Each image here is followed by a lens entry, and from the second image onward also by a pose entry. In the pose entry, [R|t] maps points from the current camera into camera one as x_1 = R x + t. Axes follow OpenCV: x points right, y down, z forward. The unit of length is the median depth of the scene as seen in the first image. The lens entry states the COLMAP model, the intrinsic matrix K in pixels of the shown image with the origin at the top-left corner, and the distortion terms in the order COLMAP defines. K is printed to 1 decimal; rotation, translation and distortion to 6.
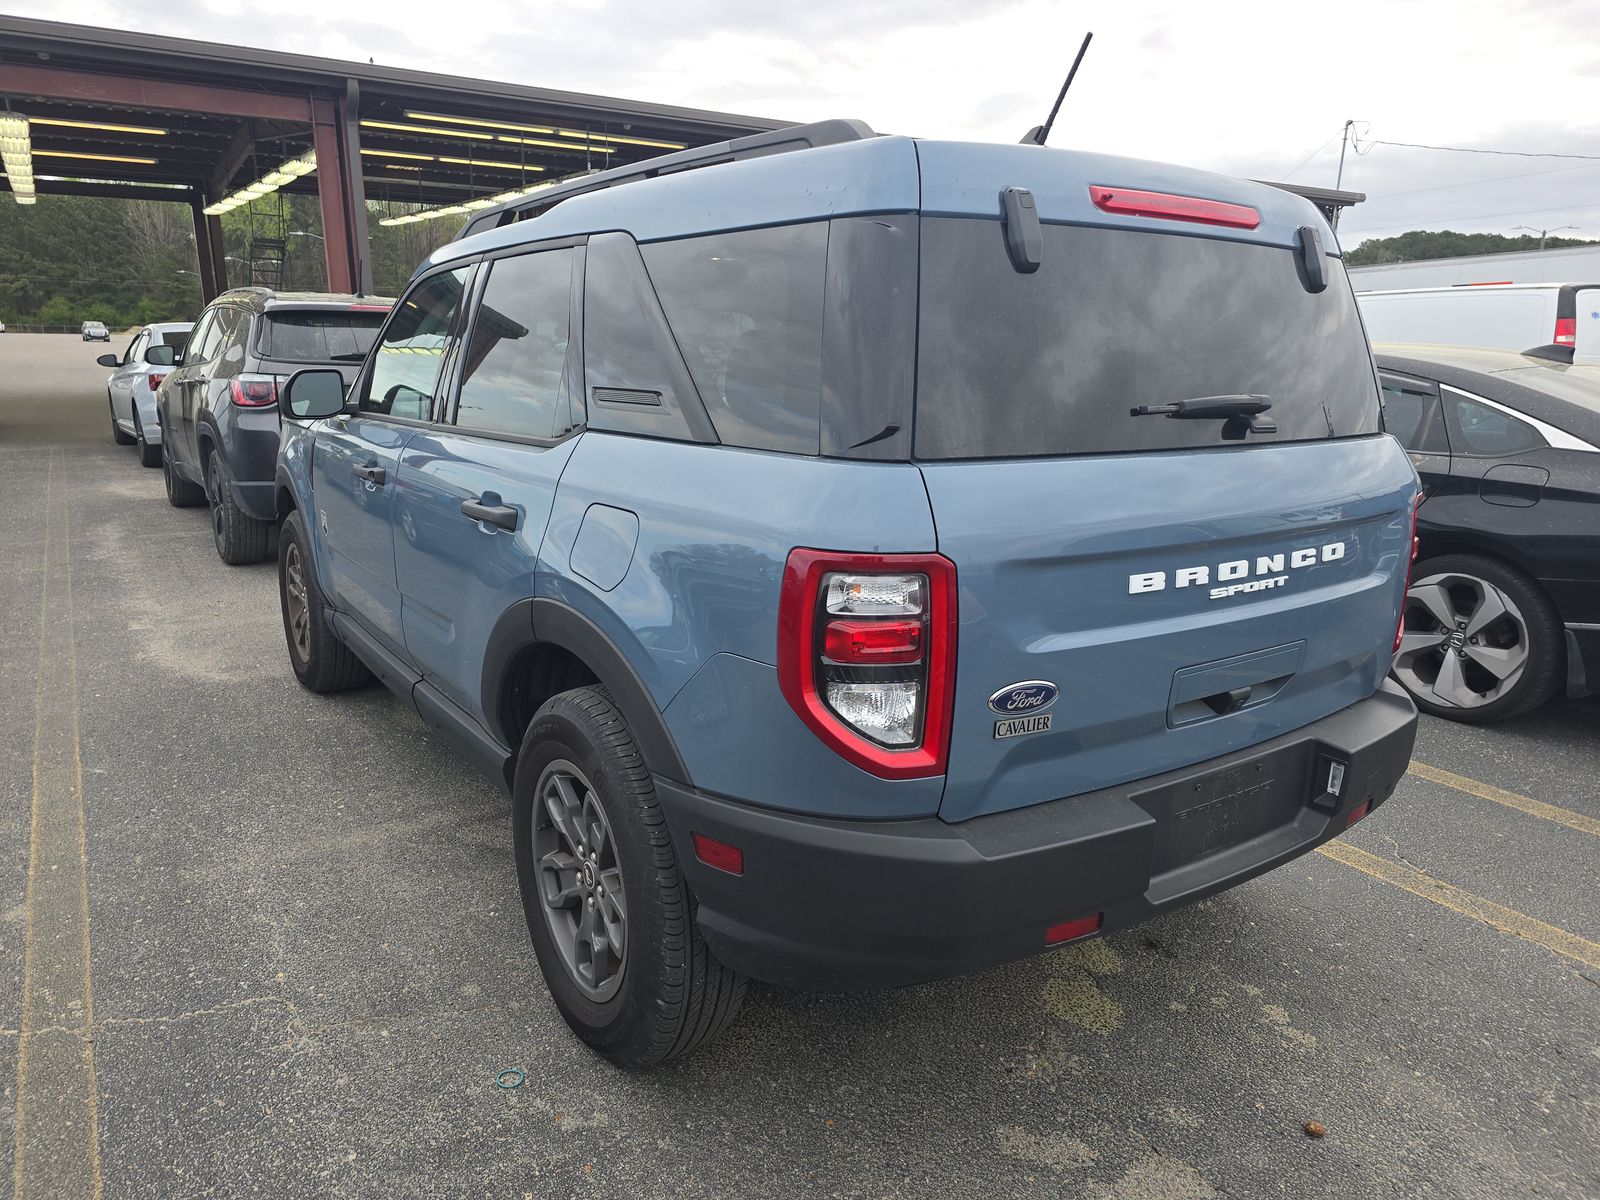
lens RADIAL K [[1064.8, 0, 798.7], [0, 1064.8, 594.7], [0, 0, 1]] dist [0.064281, -0.057025]
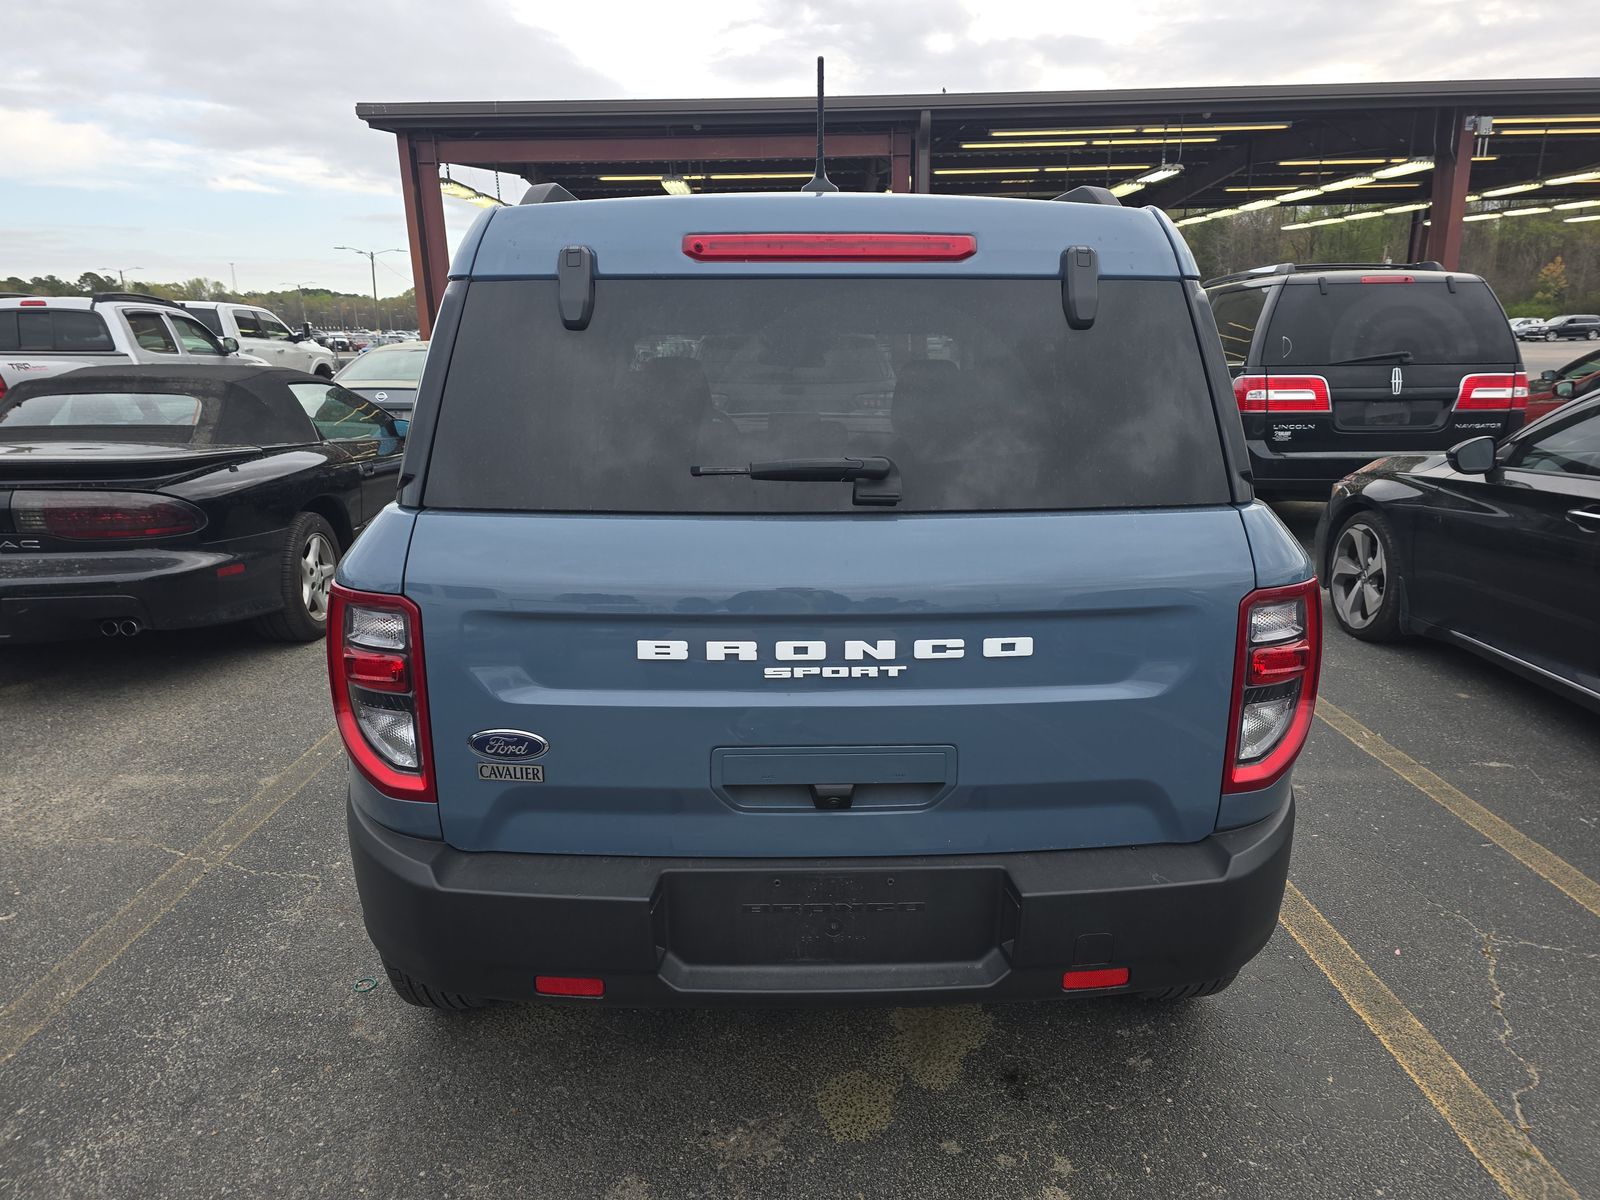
lens RADIAL K [[1064.8, 0, 798.7], [0, 1064.8, 594.7], [0, 0, 1]] dist [0.064281, -0.057025]
pose [[0.837750, 0.105410, -0.535783, 0.838619], [-0.105208, 0.993965, 0.031051, -0.092699], [0.535823, 0.030355, 0.843784, 0.236096]]
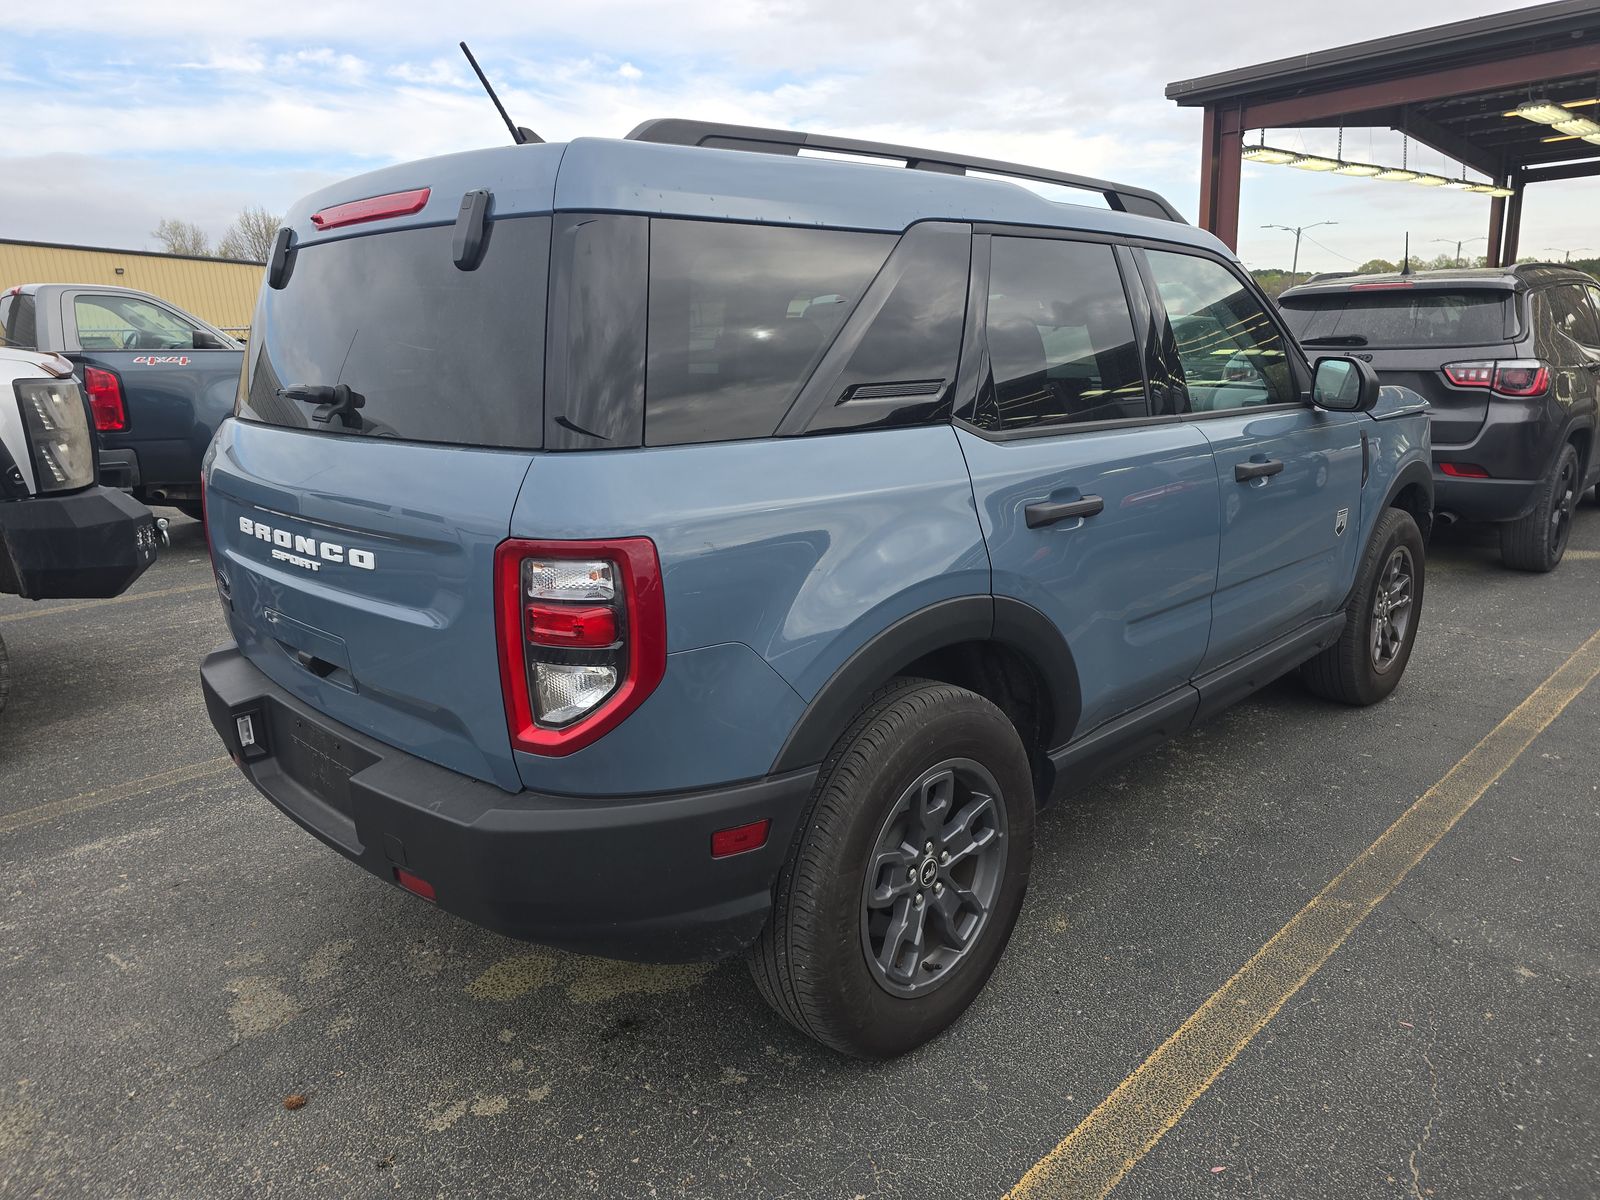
lens RADIAL K [[1056.5, 0, 779.2], [0, 1056.5, 594.3], [0, 0, 1]] dist [0.074264, -0.058466]
pose [[0.184810, 0.209696, -0.960142, 1.530521], [-0.195263, 0.965328, 0.173245, -0.253029], [0.963181, 0.155463, 0.219348, 1.212056]]
